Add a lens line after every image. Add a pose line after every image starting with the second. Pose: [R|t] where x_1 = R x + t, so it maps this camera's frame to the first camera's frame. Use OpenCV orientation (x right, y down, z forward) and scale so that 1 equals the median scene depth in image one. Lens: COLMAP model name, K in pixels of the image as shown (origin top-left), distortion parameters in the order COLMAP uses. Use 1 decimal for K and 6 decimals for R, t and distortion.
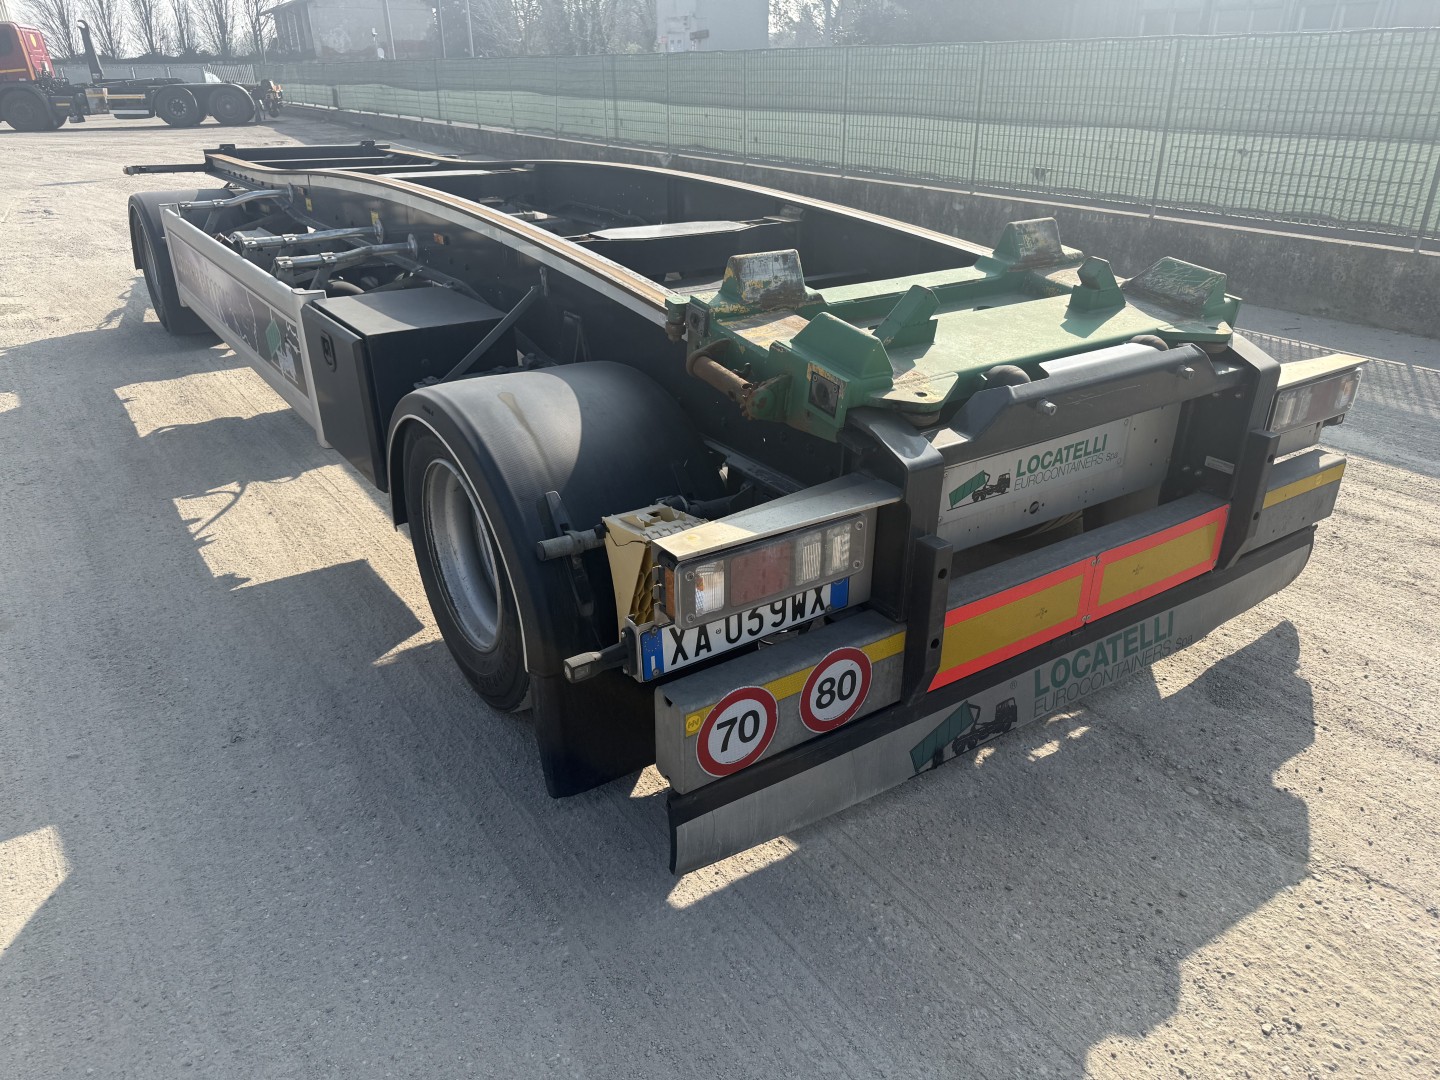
lens RADIAL K [[1024.3, 0, 686.1], [0, 1024.3, 539.6], [0, 0, 1]] dist [0.009494, -0.004198]
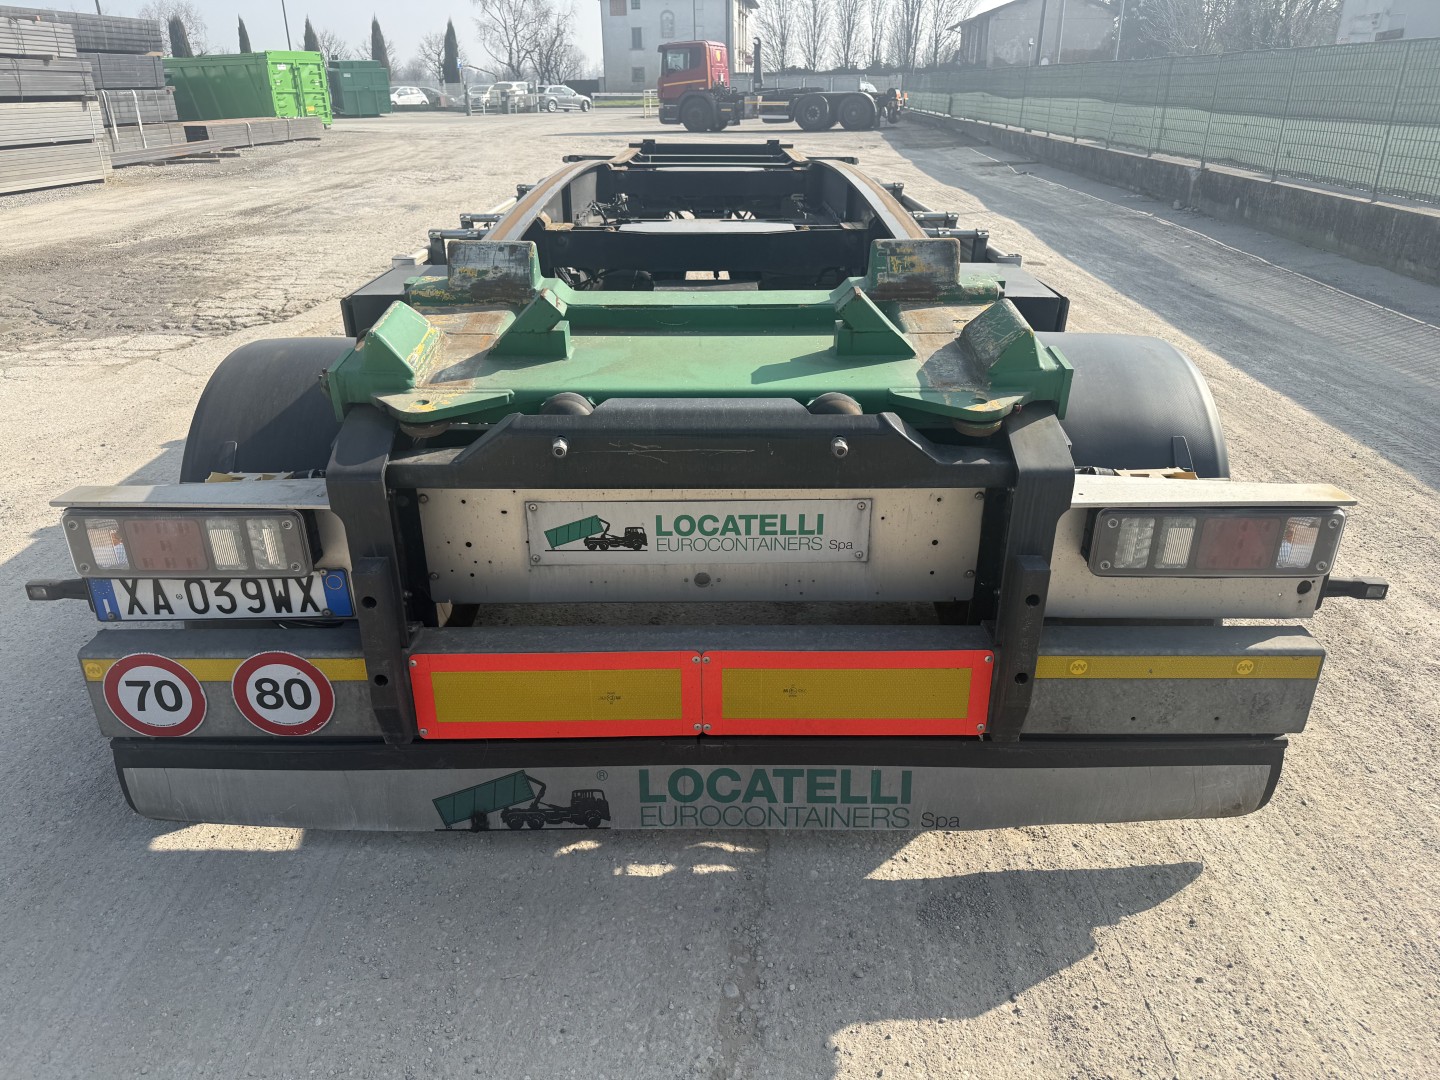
lens RADIAL K [[1001.5, 0, 713.7], [0, 1001.5, 541.9], [0, 0, 1]] dist [0.012108, -0.006818]
pose [[0.830755, 0.230368, -0.506732, 0.715565], [-0.230123, 0.971043, 0.064180, -0.110001], [0.506843, 0.063293, 0.859711, 0.311008]]
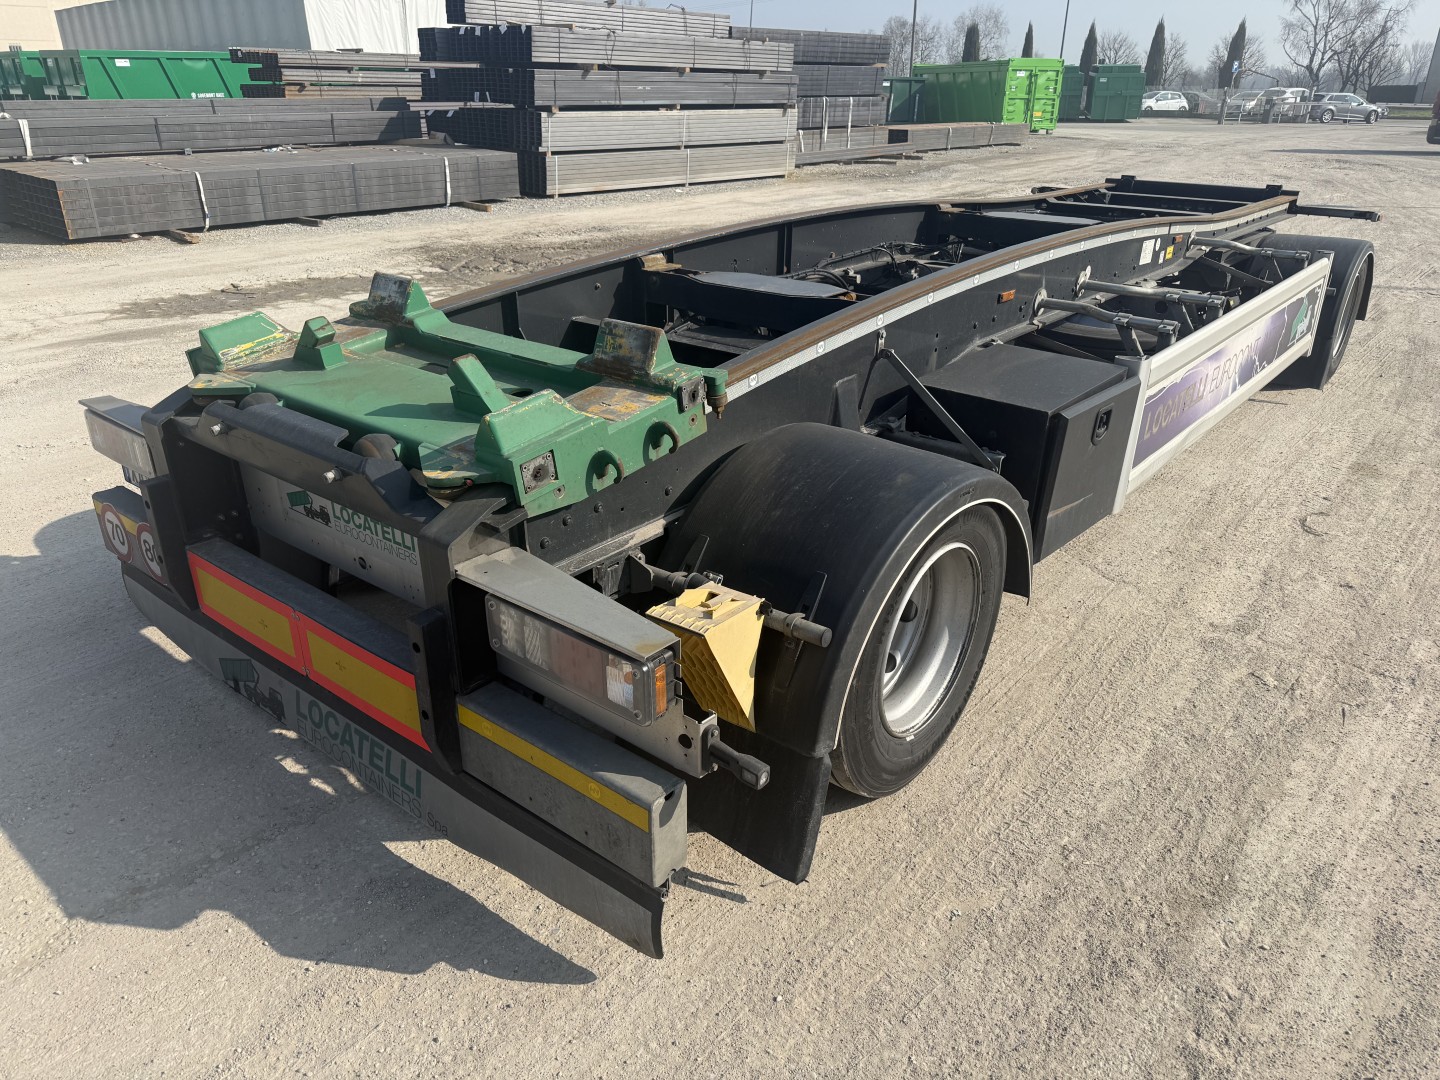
lens RADIAL K [[1001.5, 0, 713.7], [0, 1001.5, 541.9], [0, 0, 1]] dist [0.012108, -0.006818]
pose [[0.301787, 0.400380, -0.865229, 1.249116], [-0.406464, 0.874962, 0.263112, -0.436217], [0.862387, 0.272281, 0.426792, 0.840124]]
